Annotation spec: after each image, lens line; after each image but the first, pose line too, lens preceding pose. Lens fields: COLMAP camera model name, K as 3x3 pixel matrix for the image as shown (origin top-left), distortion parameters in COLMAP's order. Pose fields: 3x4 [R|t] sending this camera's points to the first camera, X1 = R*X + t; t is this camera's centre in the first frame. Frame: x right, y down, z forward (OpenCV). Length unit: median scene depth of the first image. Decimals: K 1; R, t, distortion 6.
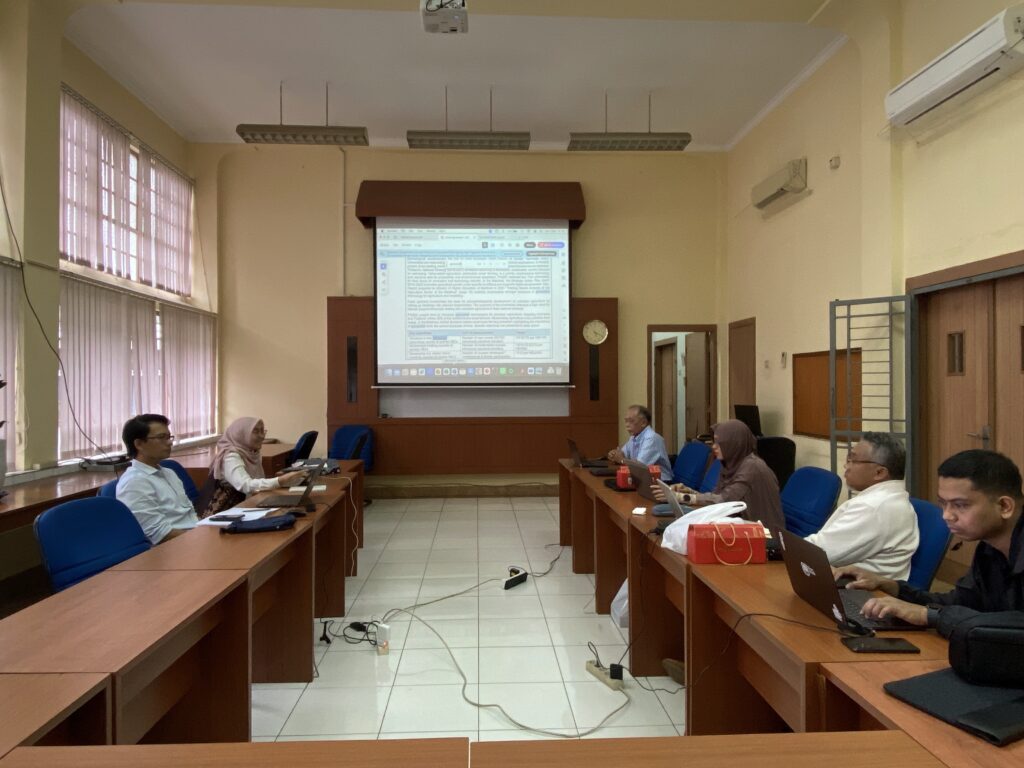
lens RADIAL K [[613.8, 0, 512.0], [0, 613.8, 384.0], [0, 0, 1]] dist [0.042961, -0.053927]
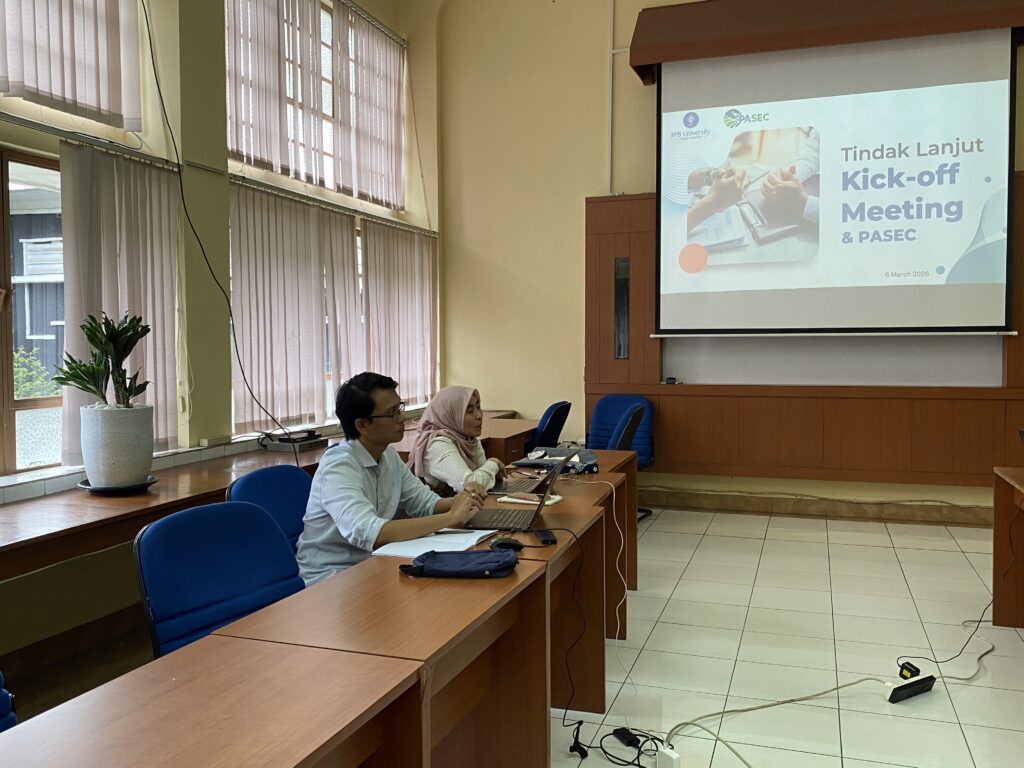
lens RADIAL K [[879.3, 0, 512.0], [0, 879.3, 384.0], [0, 0, 1]] dist [0.058231, -0.075512]
pose [[0.927074, 0.016580, -0.374512, -0.022719], [0.005262, 0.998348, 0.057222, 0.003393], [0.374841, -0.055020, 0.925455, 0.114885]]
